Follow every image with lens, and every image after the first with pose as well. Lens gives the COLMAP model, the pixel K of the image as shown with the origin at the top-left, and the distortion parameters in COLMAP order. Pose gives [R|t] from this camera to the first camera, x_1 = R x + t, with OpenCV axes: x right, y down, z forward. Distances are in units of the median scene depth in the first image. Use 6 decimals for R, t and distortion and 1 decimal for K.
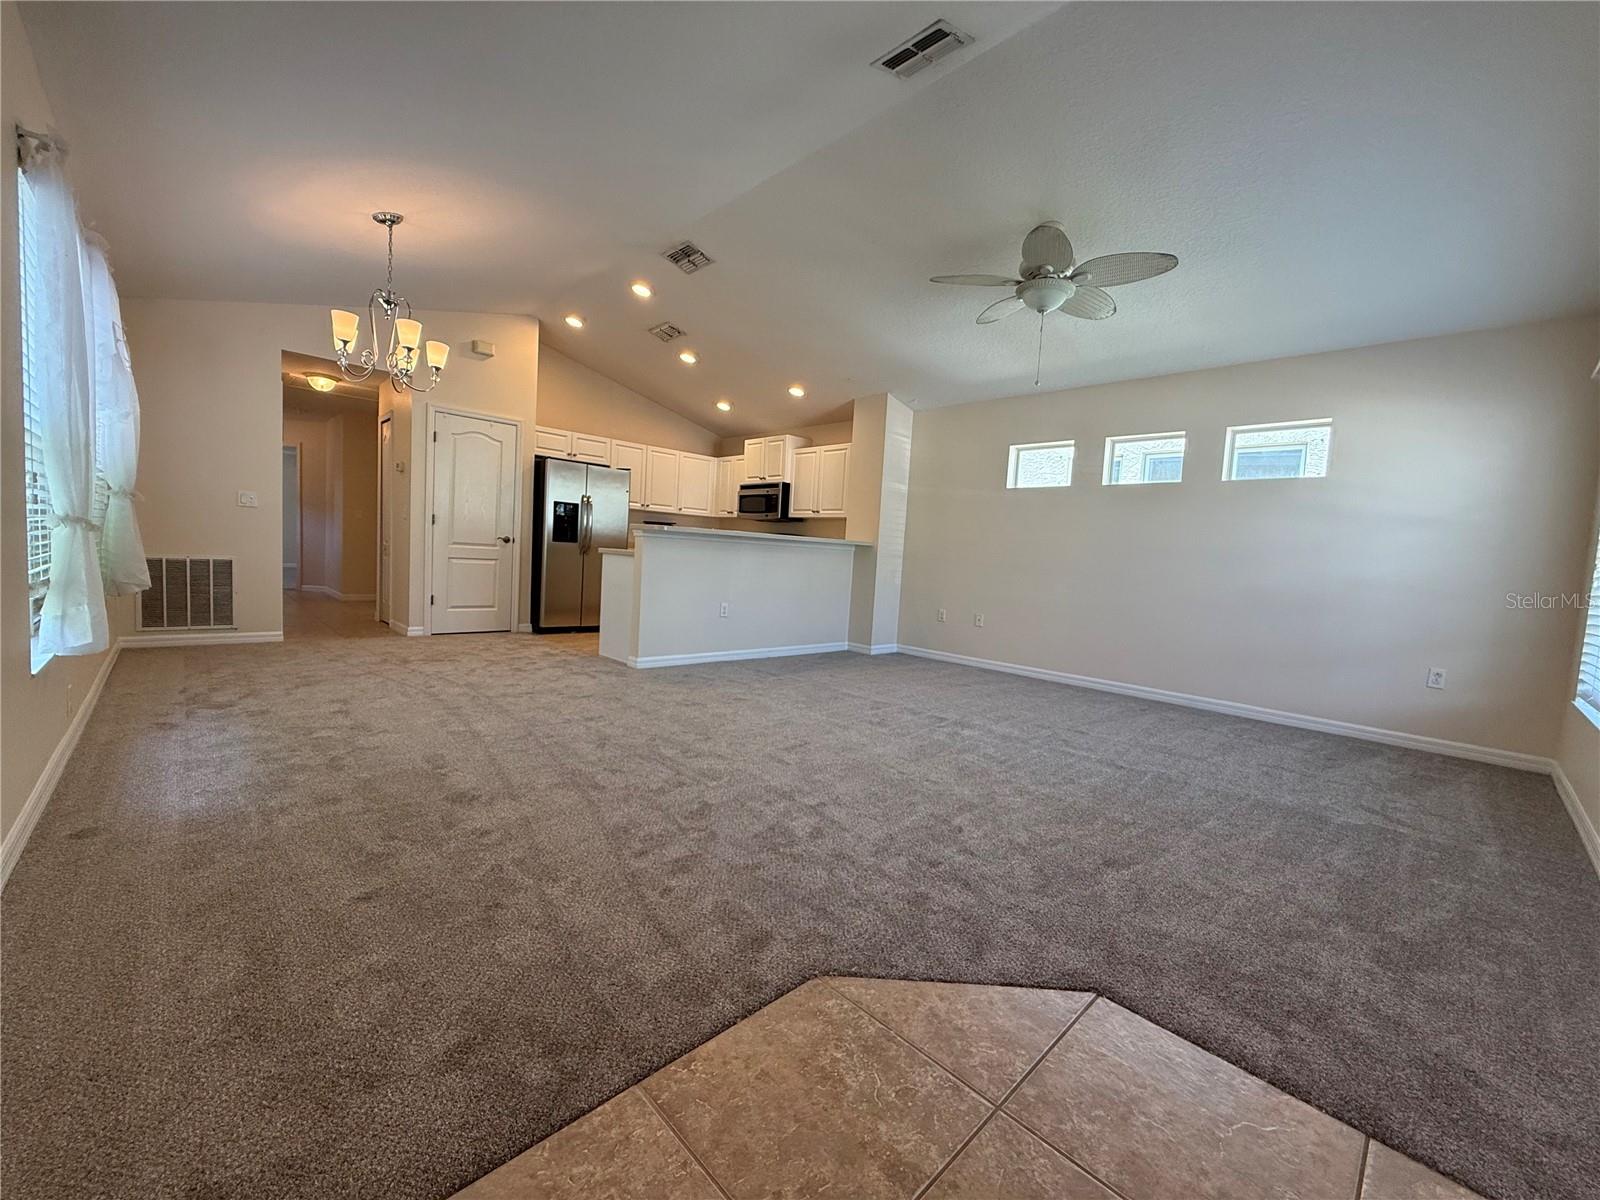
lens RADIAL K [[639.2, 0, 799.2], [0, 639.2, 597.8], [0, 0, 1]] dist [-0.001255, 0.000205]
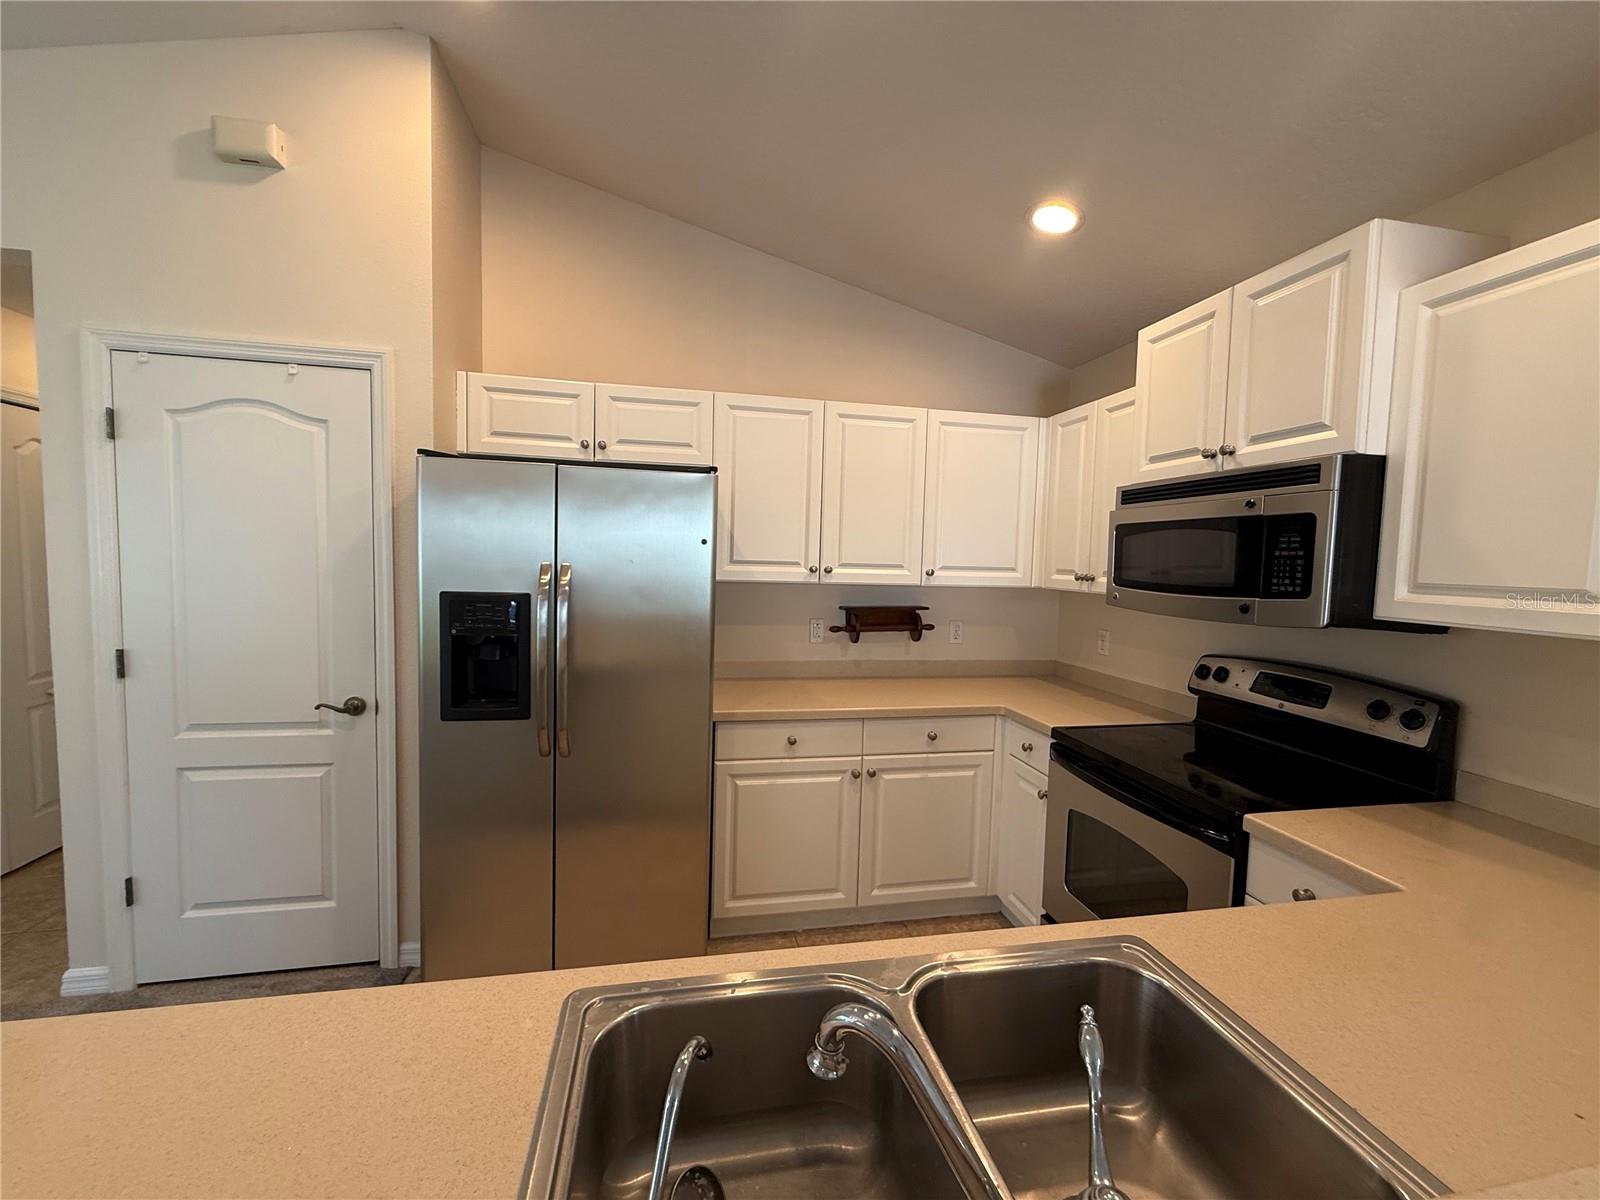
lens RADIAL K [[639.2, 0, 799.2], [0, 639.2, 597.8], [0, 0, 1]] dist [-0.001255, 0.000205]
pose [[0.844347, -0.000858, -0.535796, -0.158739], [-0.016392, 0.999489, -0.027432, -0.311011], [0.535546, 0.031945, 0.843902, 1.812242]]
